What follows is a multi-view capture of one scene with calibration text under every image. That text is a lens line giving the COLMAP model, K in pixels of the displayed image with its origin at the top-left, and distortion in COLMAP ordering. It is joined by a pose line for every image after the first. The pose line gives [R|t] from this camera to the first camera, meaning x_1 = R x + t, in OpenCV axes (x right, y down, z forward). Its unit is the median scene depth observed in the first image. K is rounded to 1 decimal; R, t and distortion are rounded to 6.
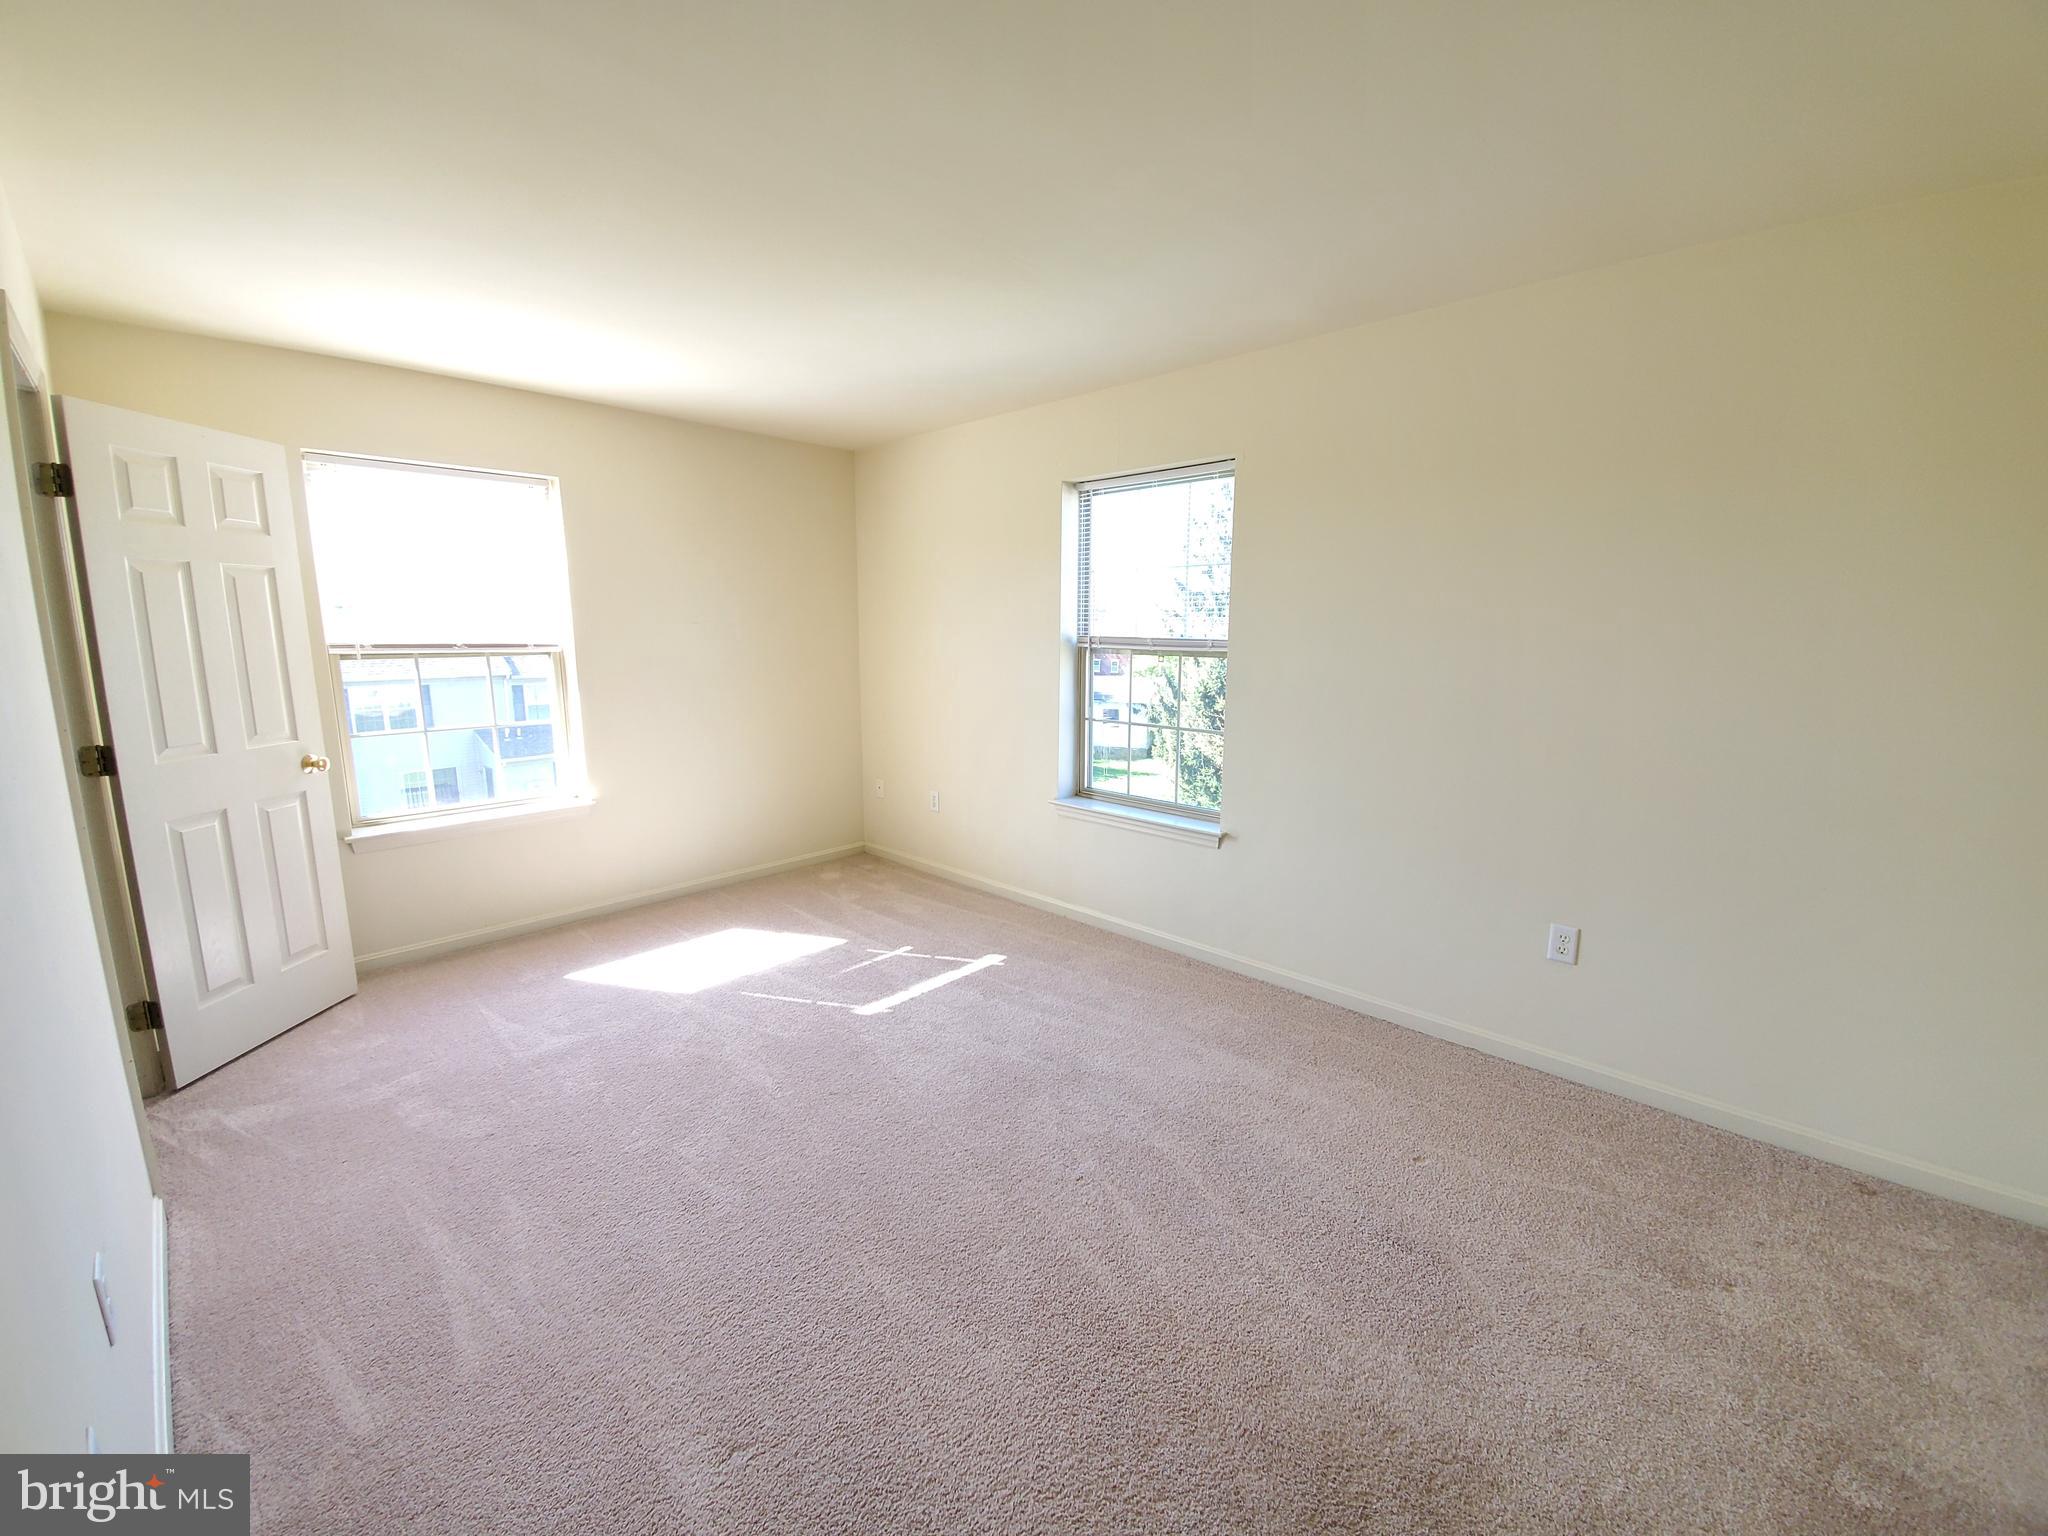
lens RADIAL K [[831.1, 0, 1024.0], [0, 831.1, 768.0], [0, 0, 1]] dist [-0.000286, -0.000150]
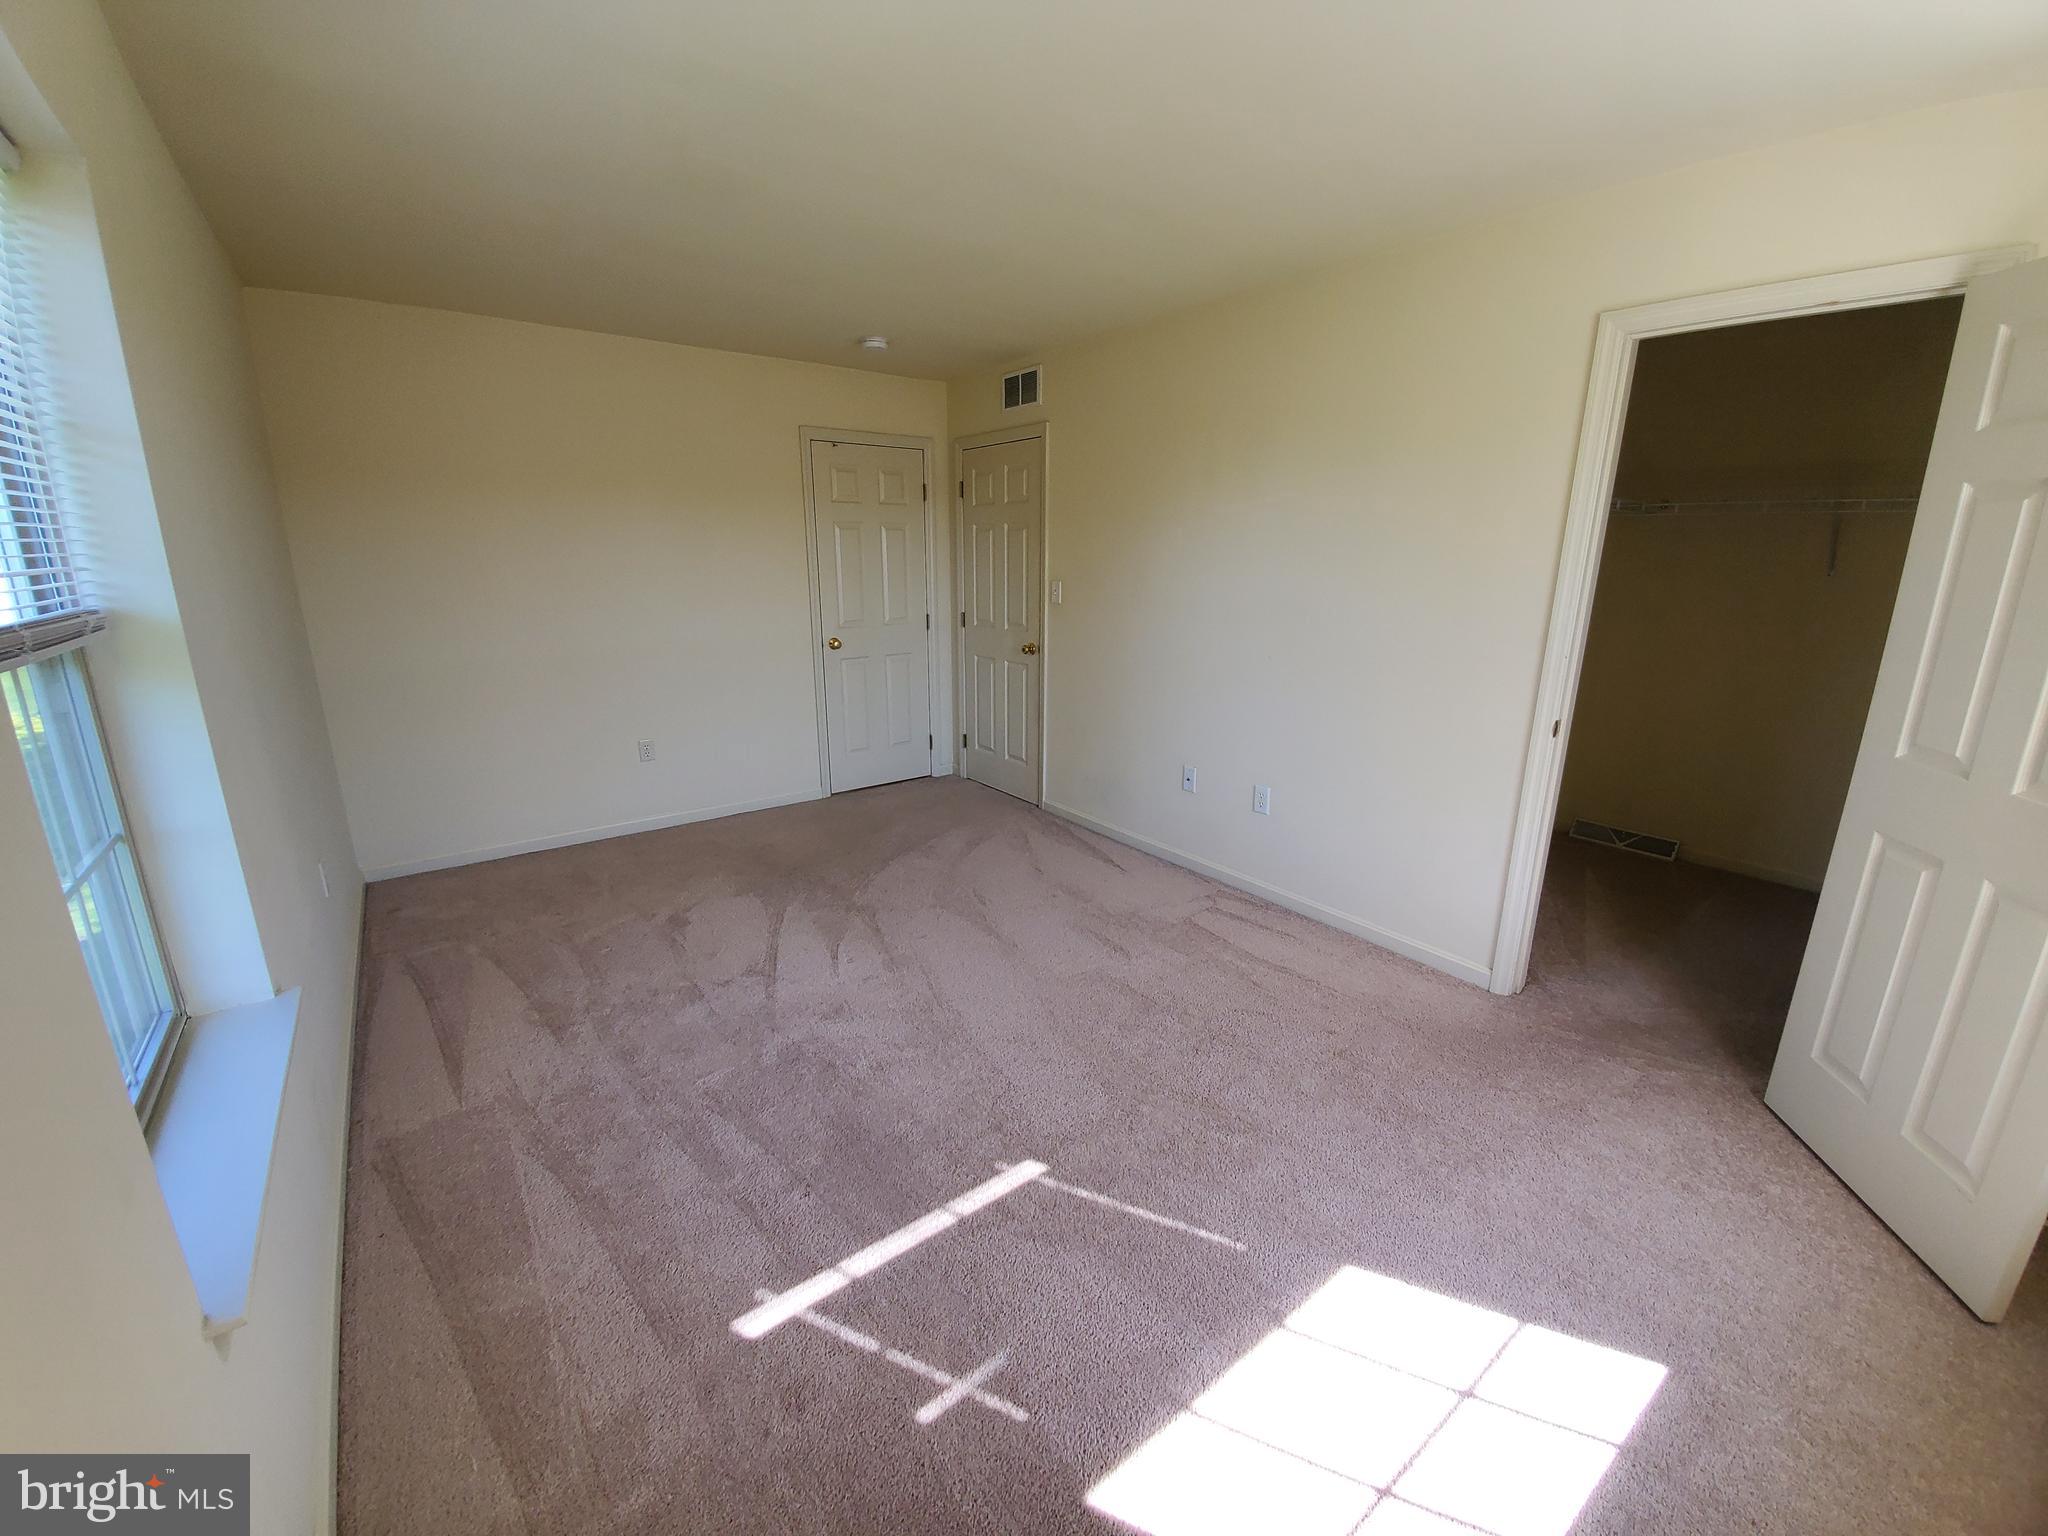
lens RADIAL K [[831.1, 0, 1024.0], [0, 831.1, 768.0], [0, 0, 1]] dist [-0.000286, -0.000150]
pose [[-0.984660, -0.057592, 0.164705, -0.237547], [0.016342, 0.909368, 0.415672, -0.220666], [-0.173717, 0.411987, -0.894477, 1.275189]]
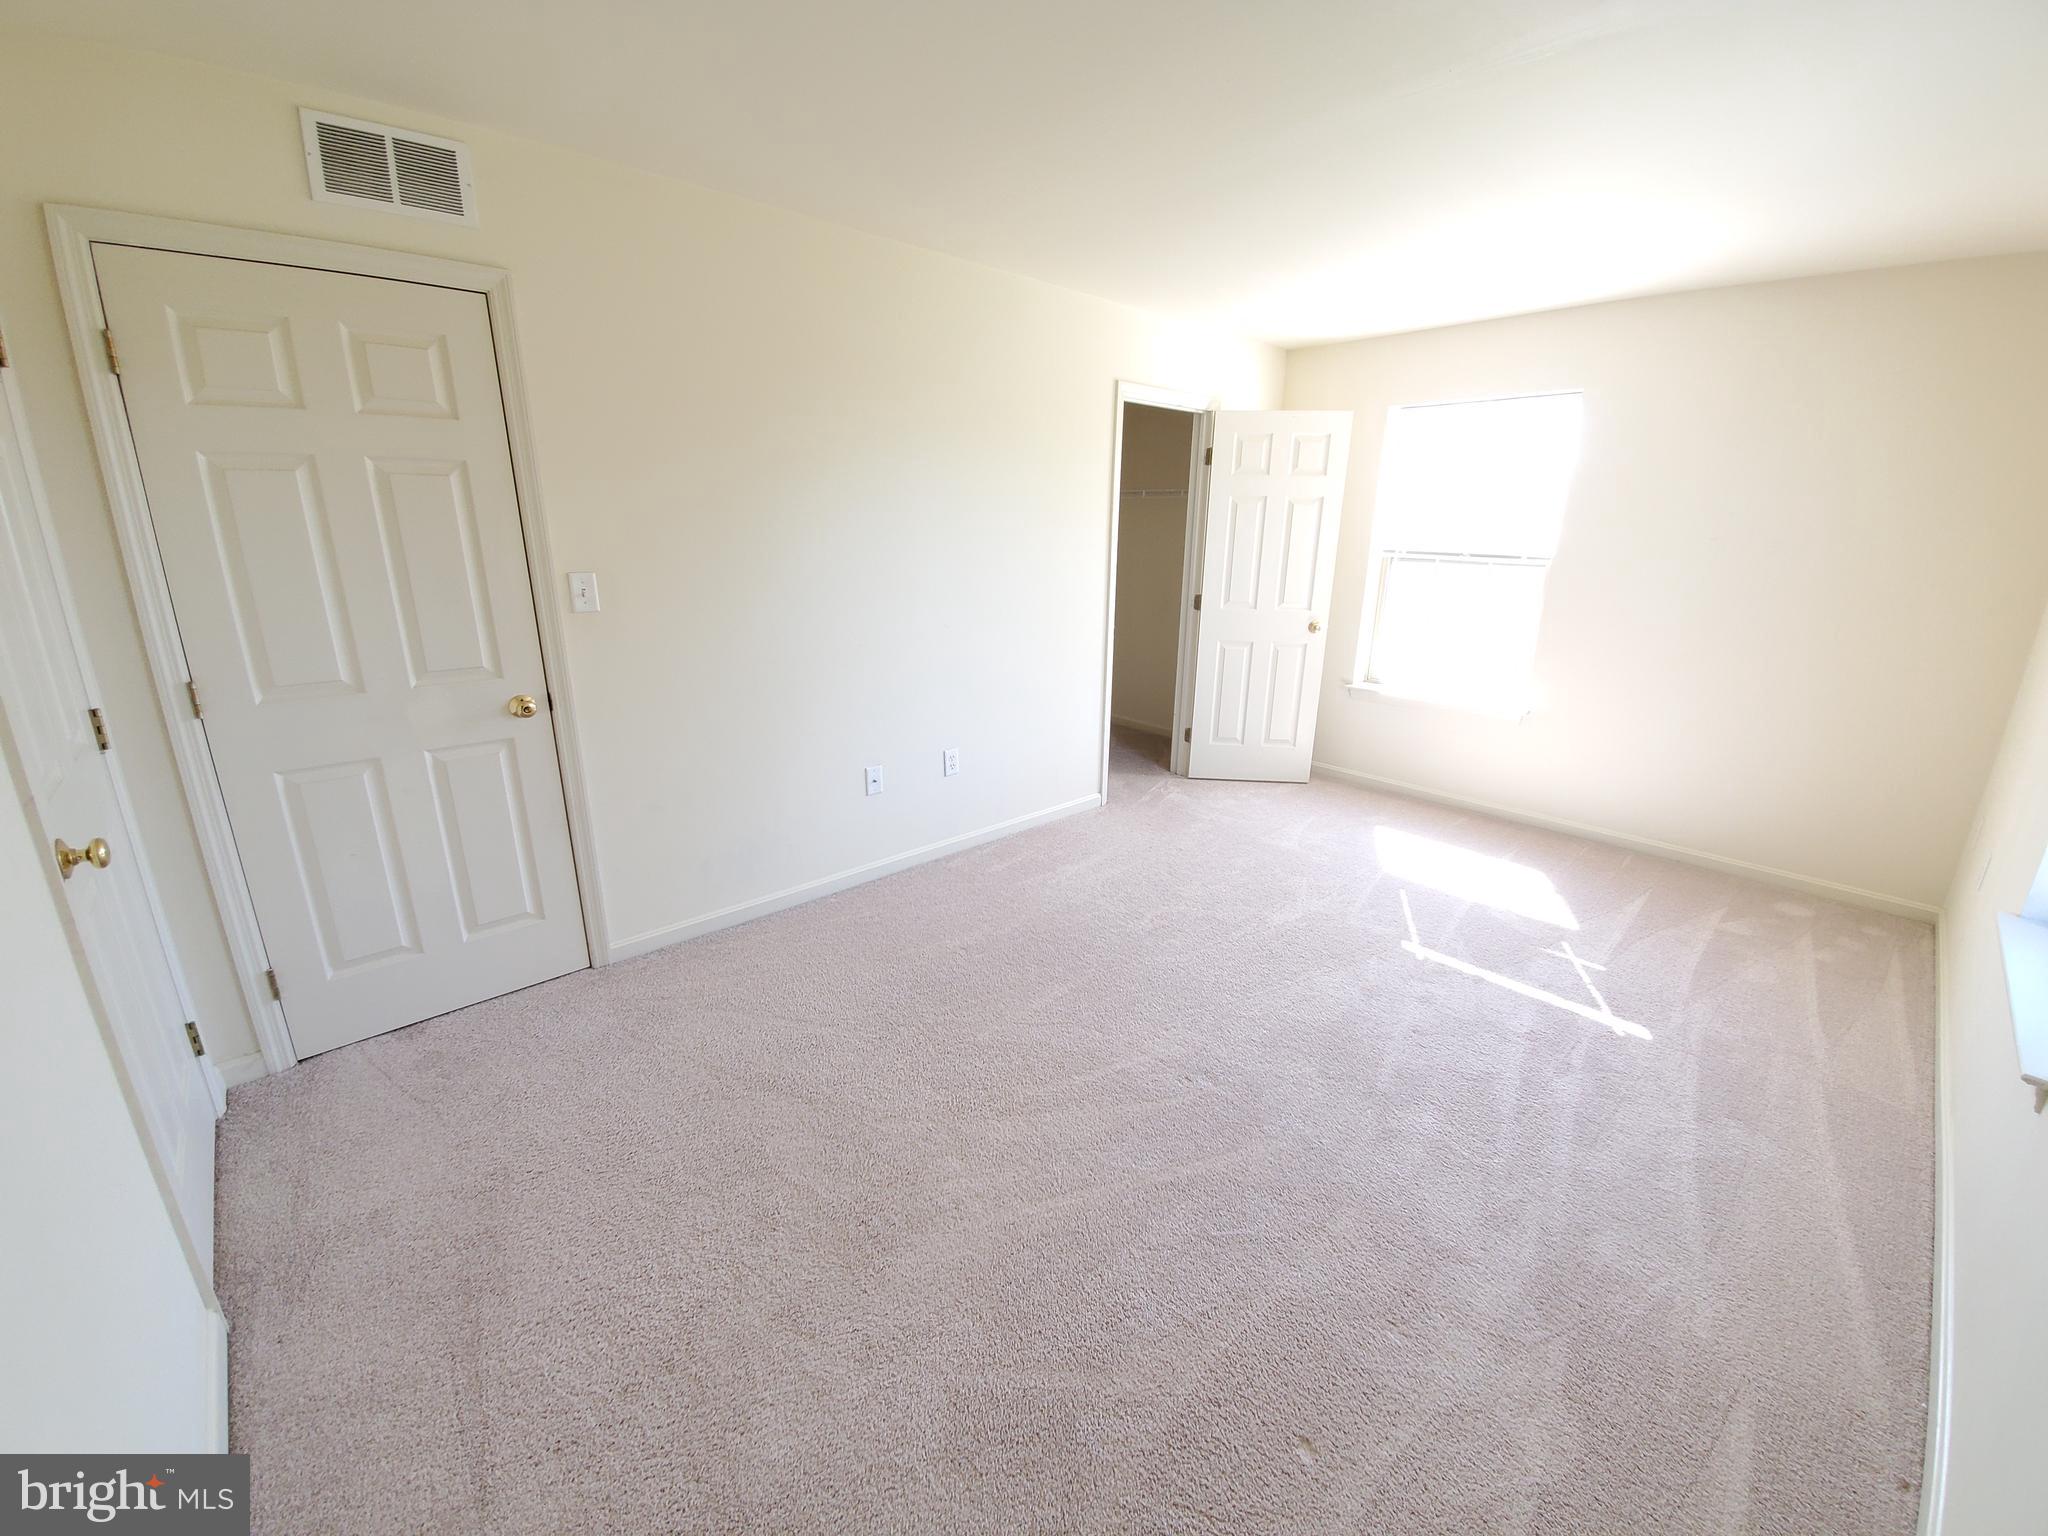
lens RADIAL K [[802.0, 0, 1013.2], [0, 802.0, 771.0], [0, 0, 1]] dist [-0.000087, -0.000045]
pose [[-0.078835, 0.287719, -0.954465, 0.596187], [-0.188515, 0.935867, 0.297684, -0.080039], [0.978901, 0.203398, -0.019539, 0.468895]]
